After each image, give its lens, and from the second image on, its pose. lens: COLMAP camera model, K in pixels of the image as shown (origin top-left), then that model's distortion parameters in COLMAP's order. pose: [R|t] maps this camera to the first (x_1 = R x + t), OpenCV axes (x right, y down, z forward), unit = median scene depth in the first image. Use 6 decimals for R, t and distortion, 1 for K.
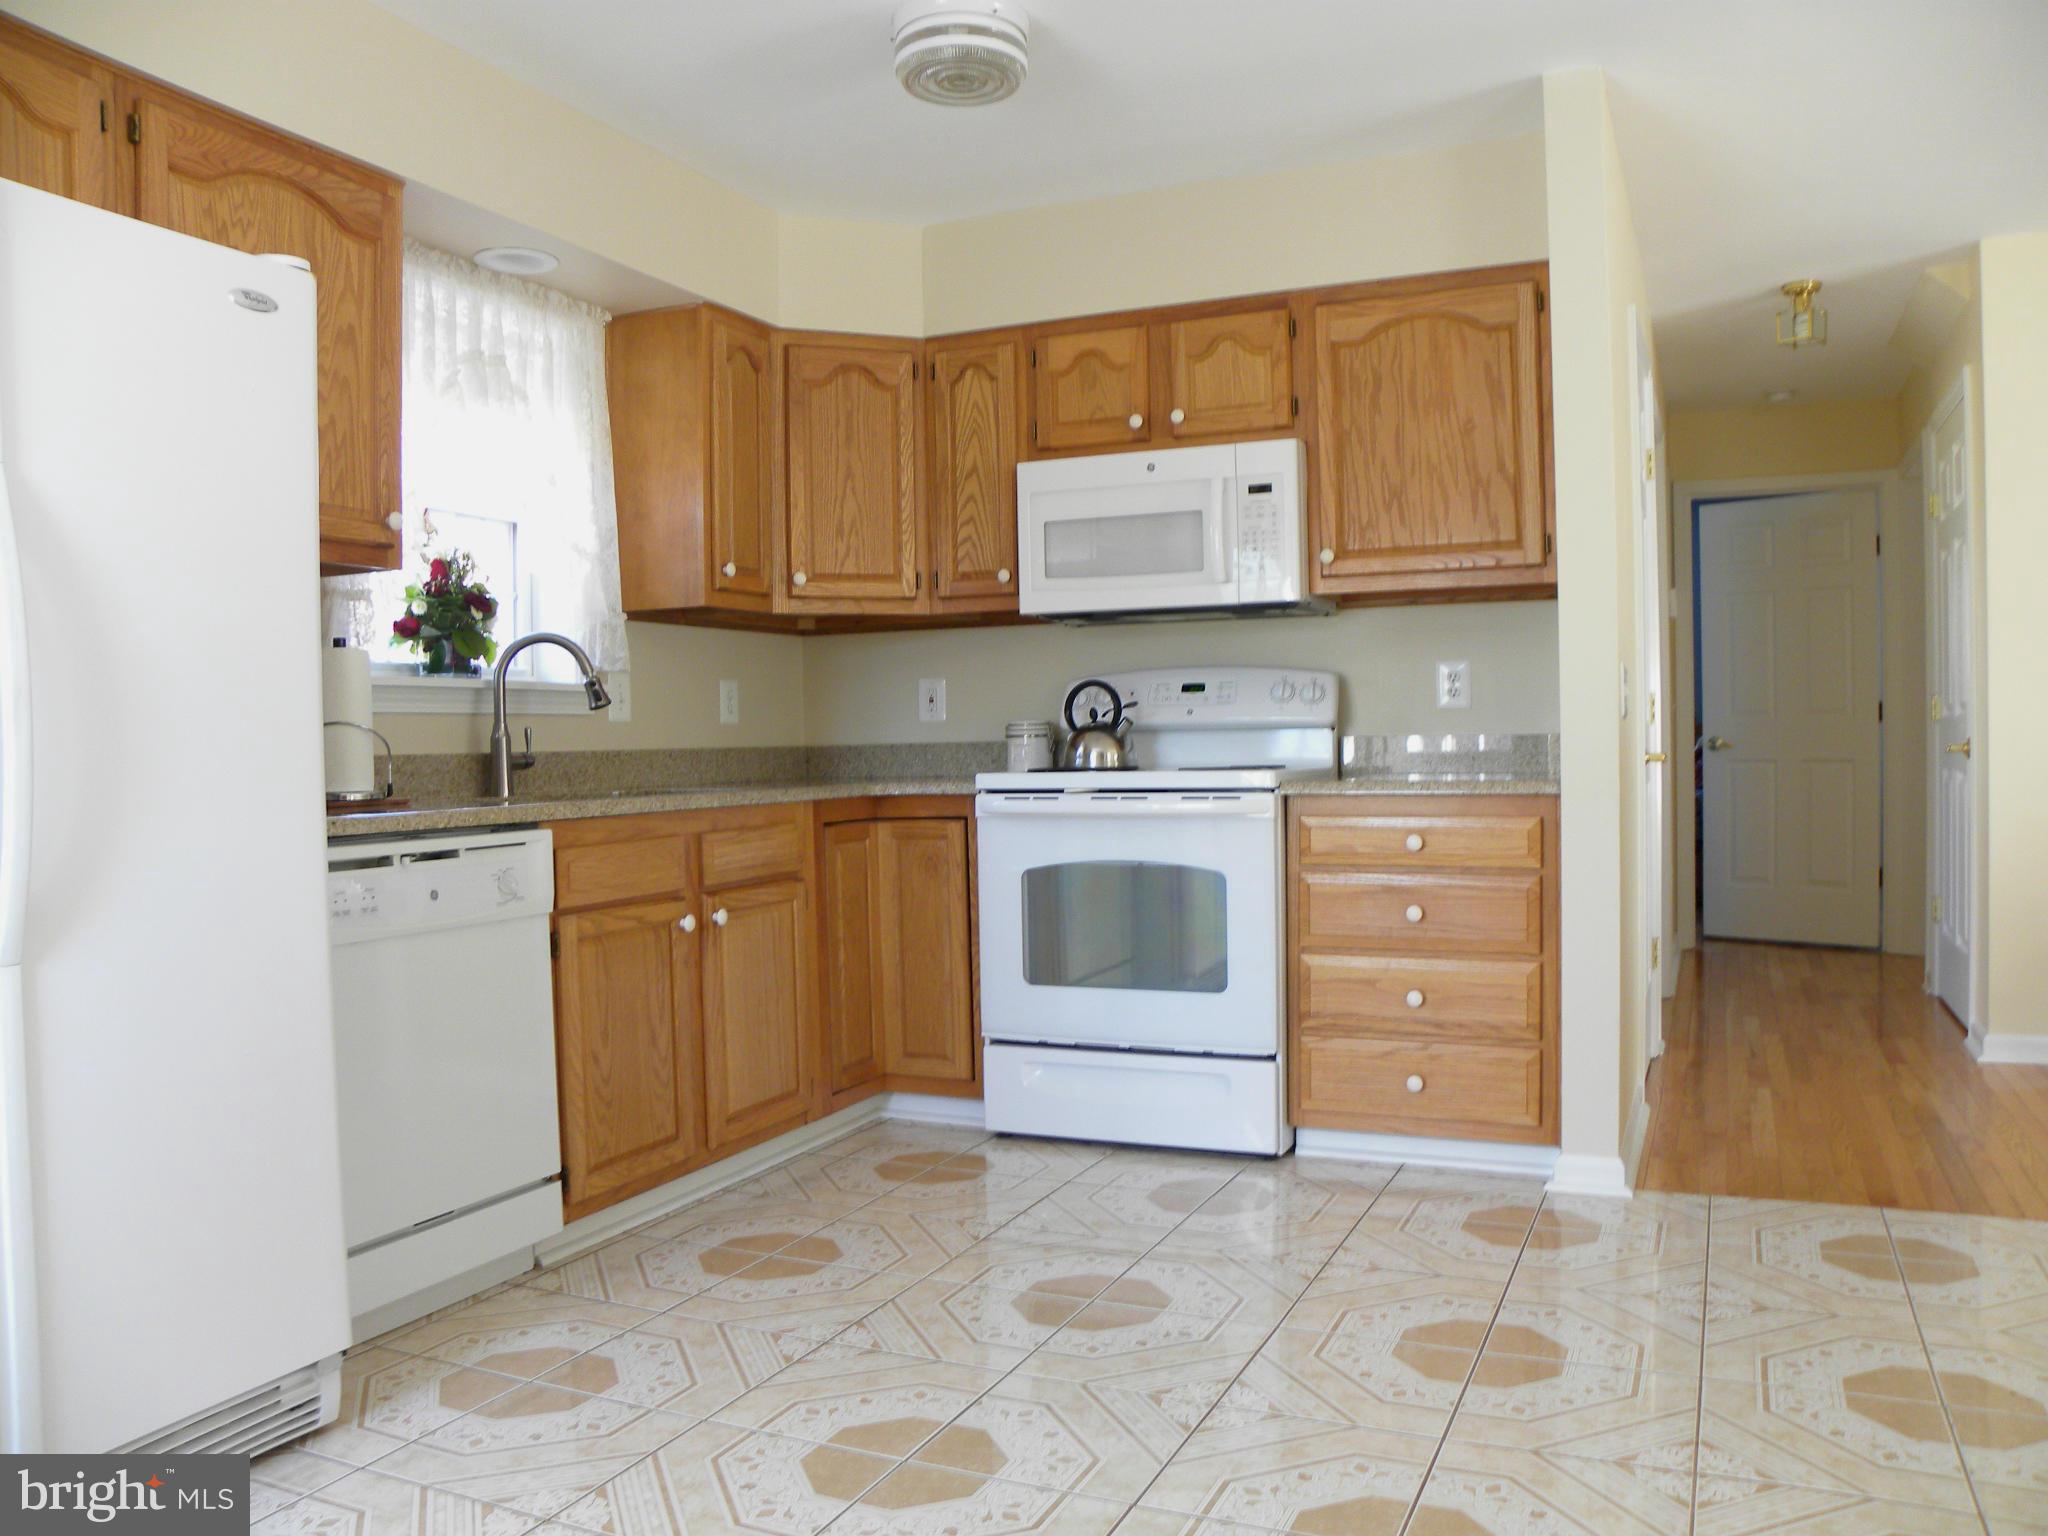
lens RADIAL K [[1550.3, 0, 1065.7], [0, 1550.3, 770.5], [0, 0, 1]] dist [-0.141751, 0.045001]
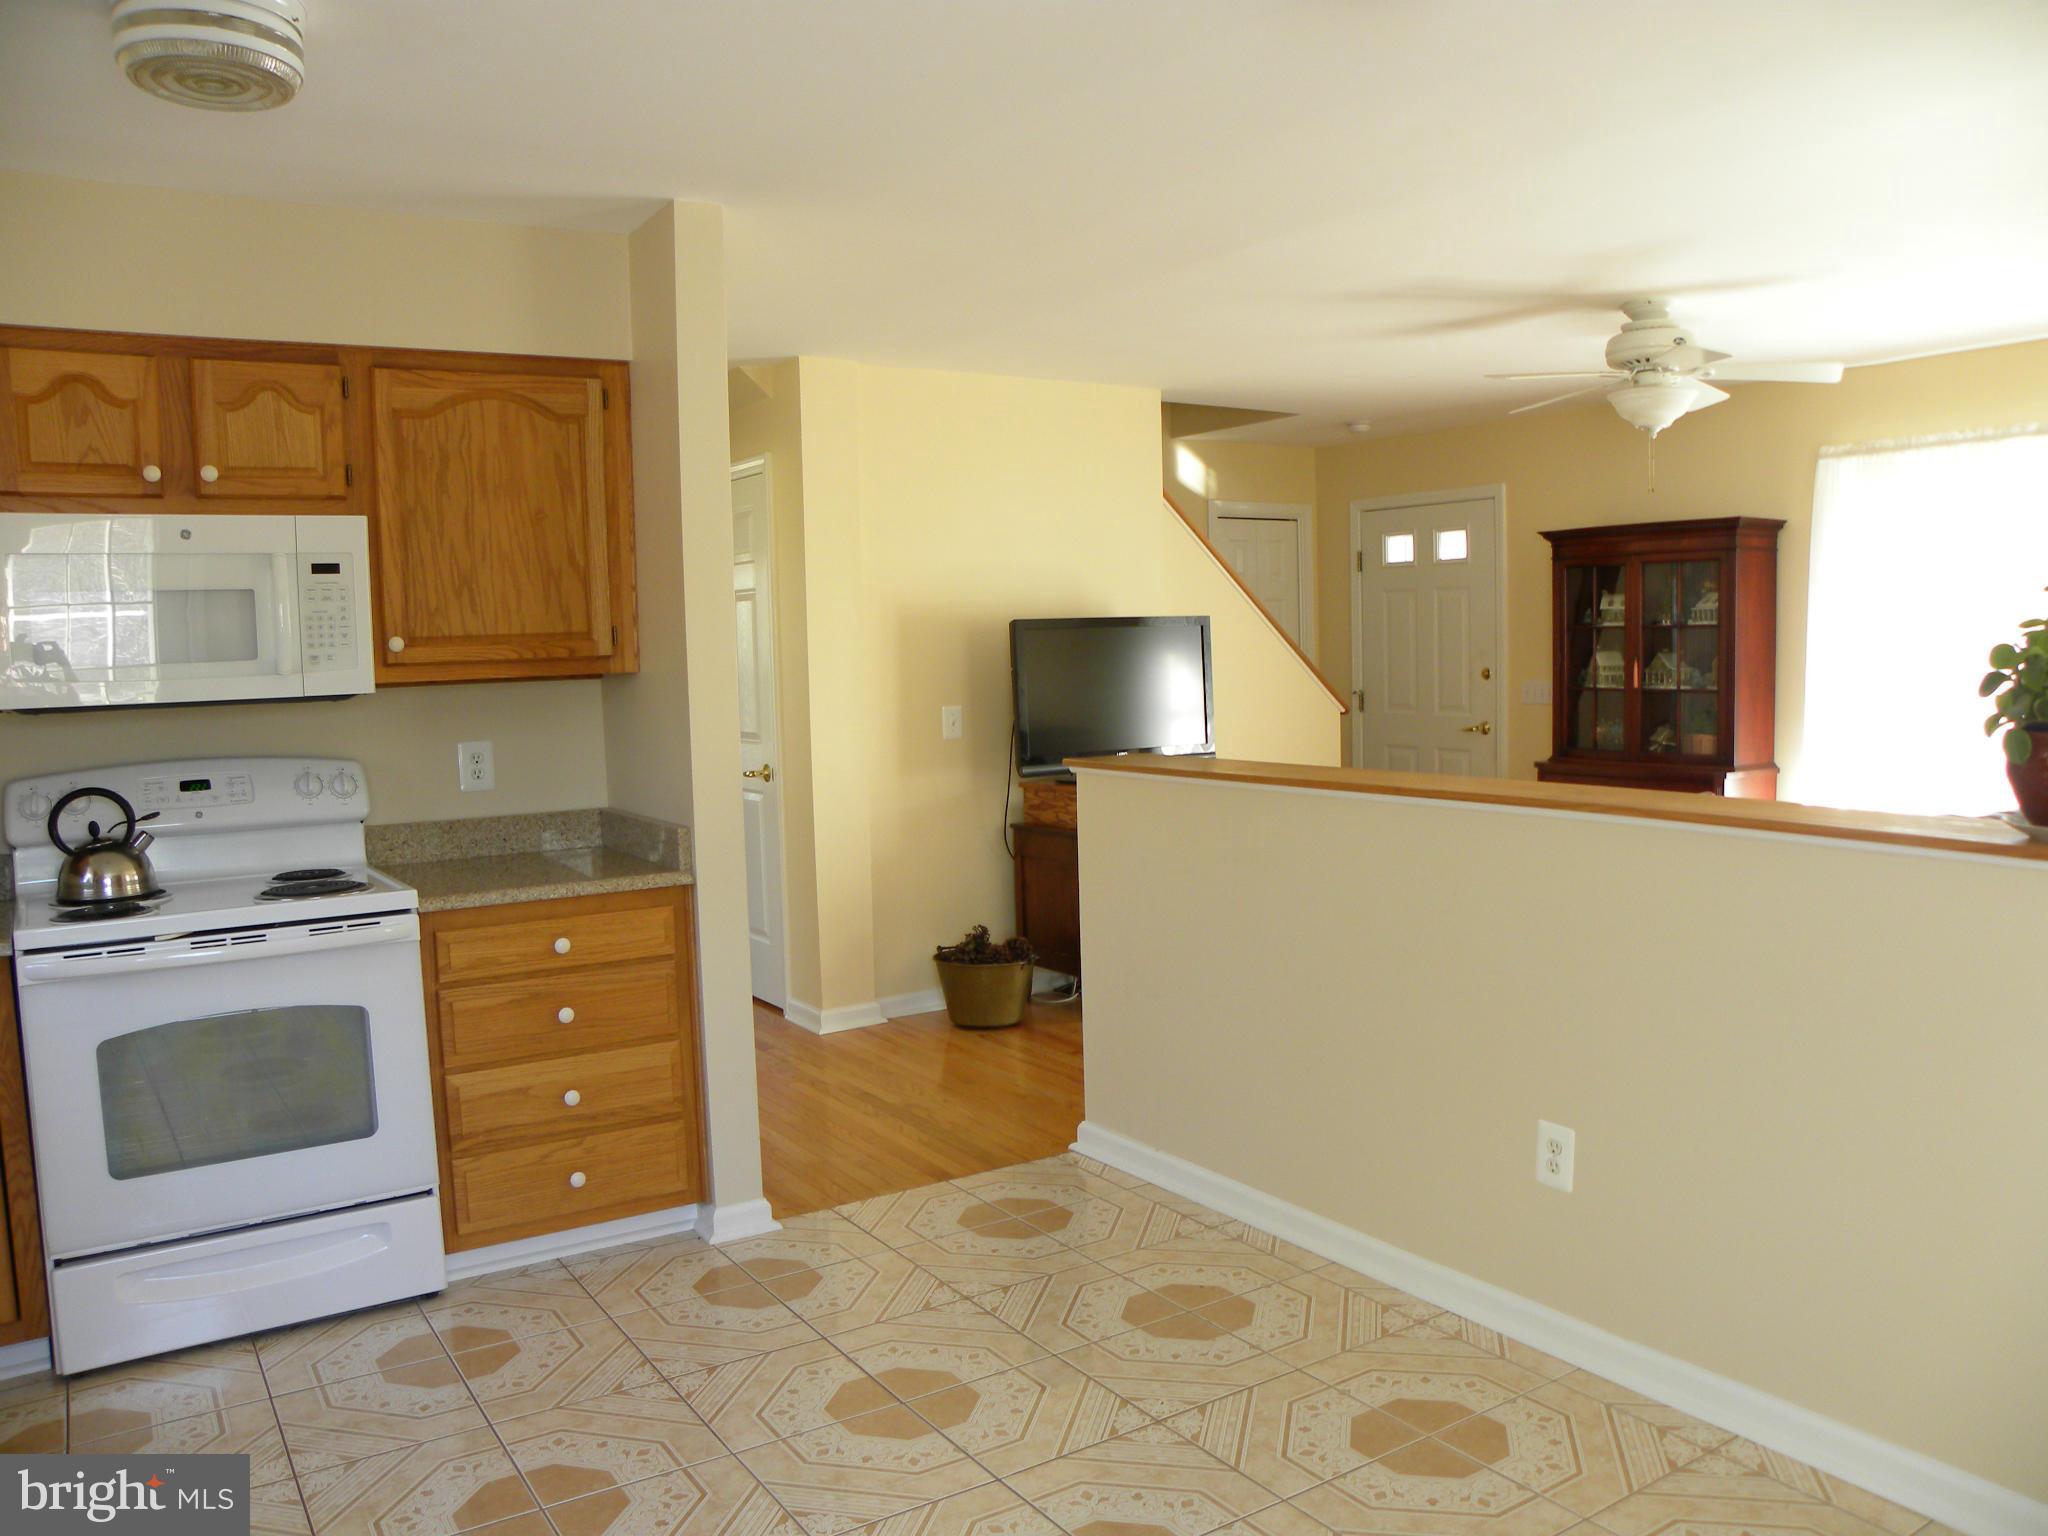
lens RADIAL K [[1550.3, 0, 1065.7], [0, 1550.3, 770.5], [0, 0, 1]] dist [-0.141751, 0.045001]
pose [[0.536737, -0.066959, 0.841089, -0.385623], [0.034010, 0.997753, 0.057727, -0.102571], [-0.843064, -0.002379, 0.537808, 0.172544]]
